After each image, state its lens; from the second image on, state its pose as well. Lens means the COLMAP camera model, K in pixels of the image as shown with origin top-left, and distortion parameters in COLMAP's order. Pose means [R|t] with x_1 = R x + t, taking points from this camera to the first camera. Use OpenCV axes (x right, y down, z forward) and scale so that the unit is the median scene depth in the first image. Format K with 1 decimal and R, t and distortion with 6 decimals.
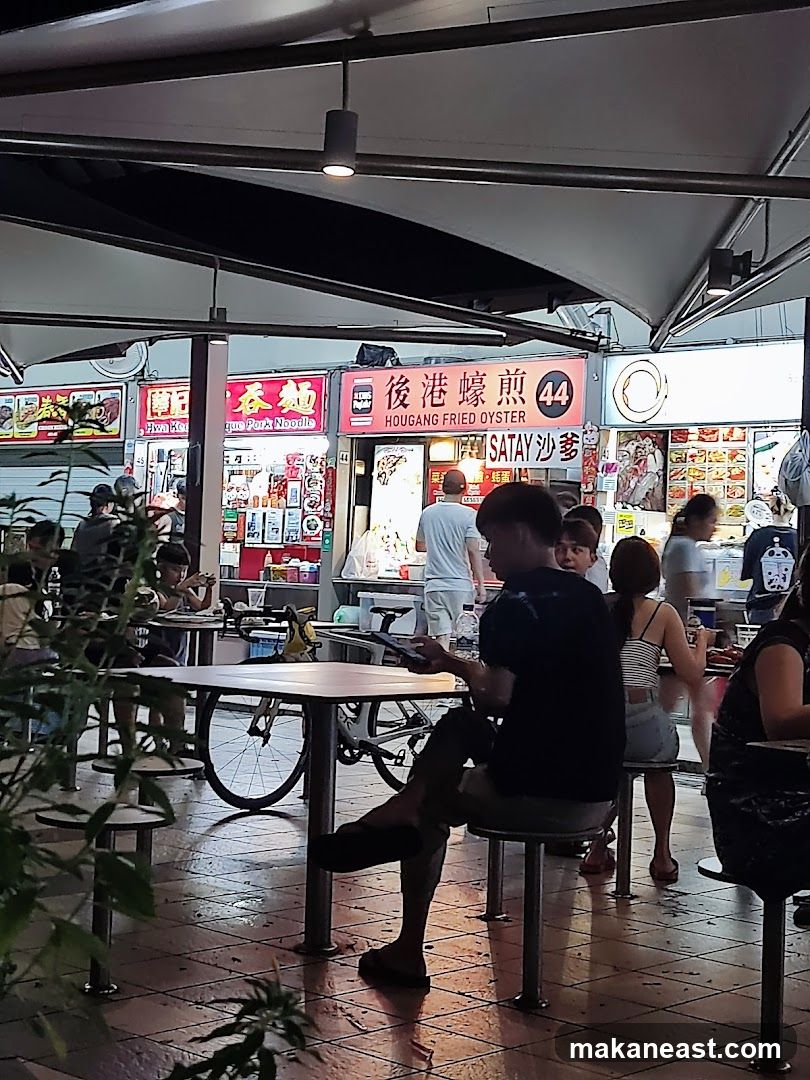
lens RADIAL K [[1825.4, 0, 405.0], [0, 1825.4, 540.0], [0, 0, 1]] dist [0.142302, 0.000453]
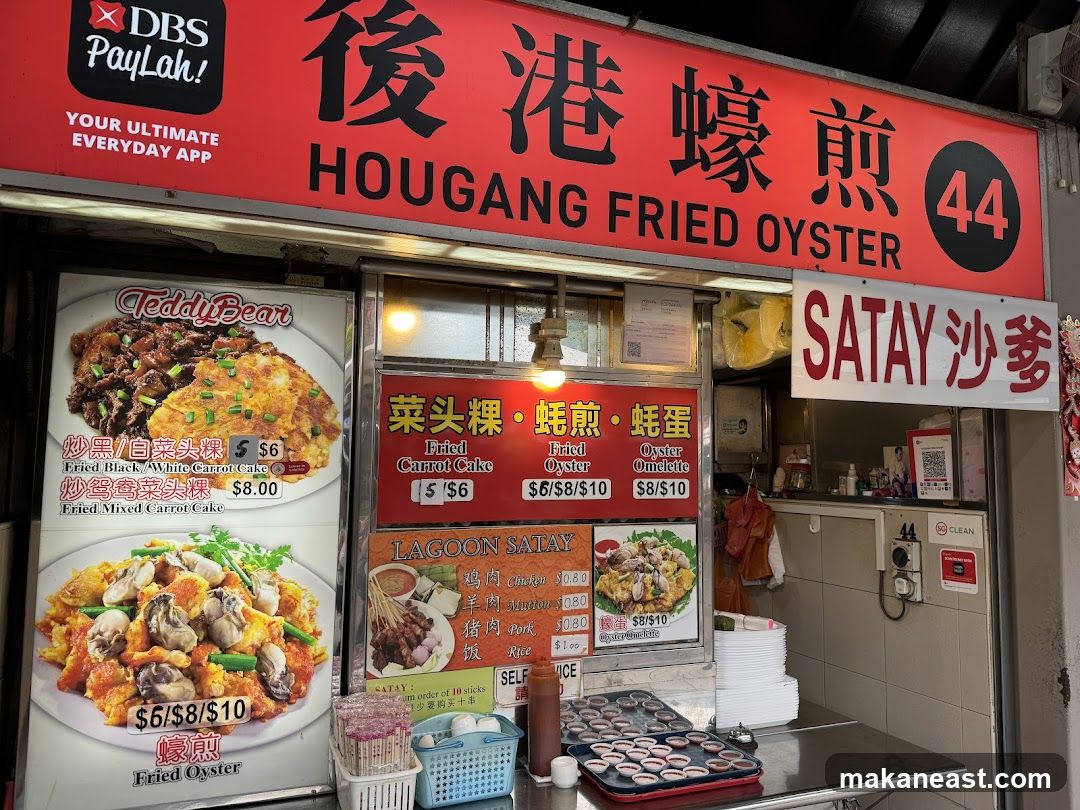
lens RADIAL K [[771.1, 0, 544.6], [0, 771.1, 406.6], [0, 0, 1]] dist [0.071533, -0.113038]
pose [[0.427896, 0.032301, 0.903250, -0.089826], [-0.006097, 0.999442, -0.032853, -0.033081], [-0.903807, 0.008551, 0.427854, 0.975513]]
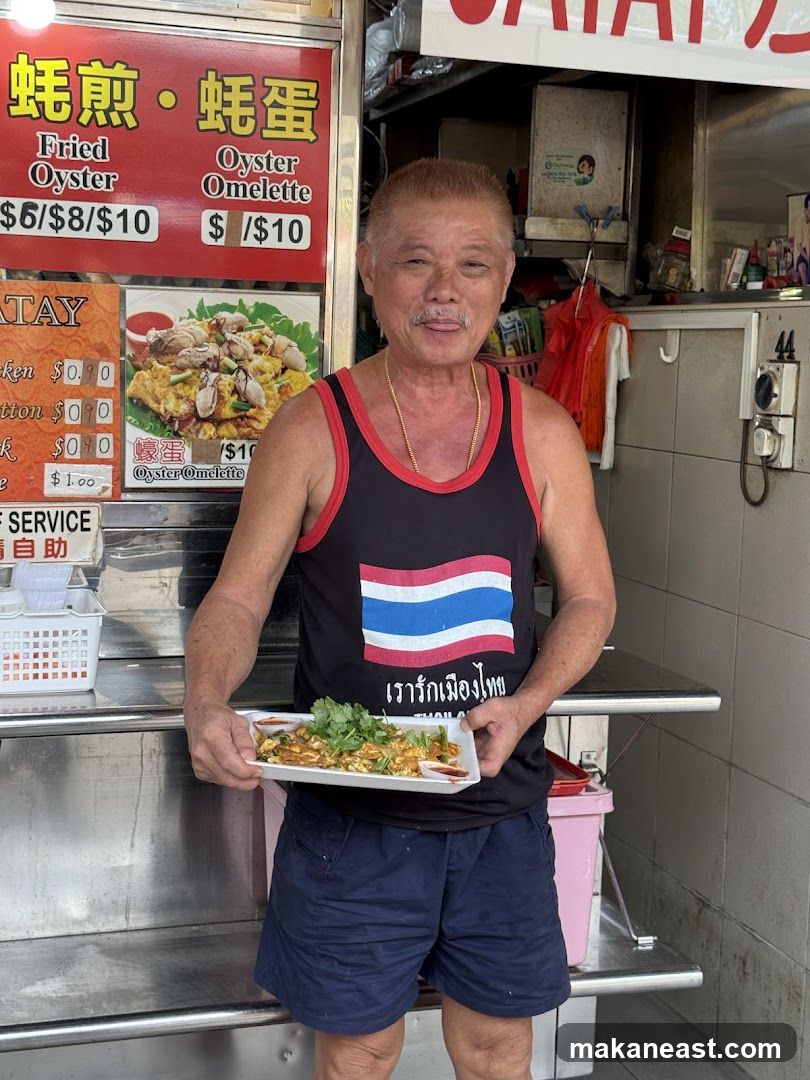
lens RADIAL K [[1638.7, 0, 405.0], [0, 1638.7, 540.0], [0, 0, 1]] dist [0.124102, -0.058299]
pose [[0.484833, -0.129808, 0.864920, -0.098664], [-0.029811, 0.985897, 0.164675, -0.019109], [-0.874098, -0.105624, 0.474126, 0.915604]]
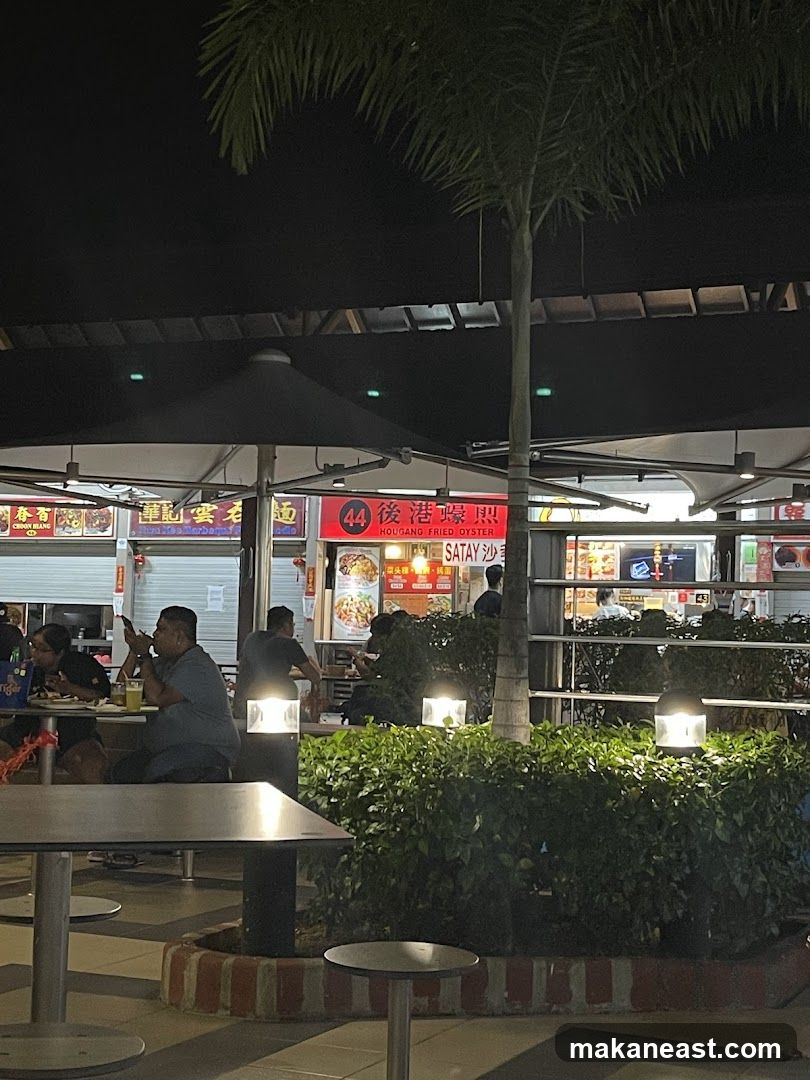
lens RADIAL K [[1825.4, 0, 405.0], [0, 1825.4, 540.0], [0, 0, 1]] dist [0.142302, 0.000453]
pose [[0.954796, 0.005218, 0.297218, -0.421922], [0.002830, 0.999641, -0.026643, -0.020583], [-0.297250, 0.026279, 0.954438, -0.401107]]
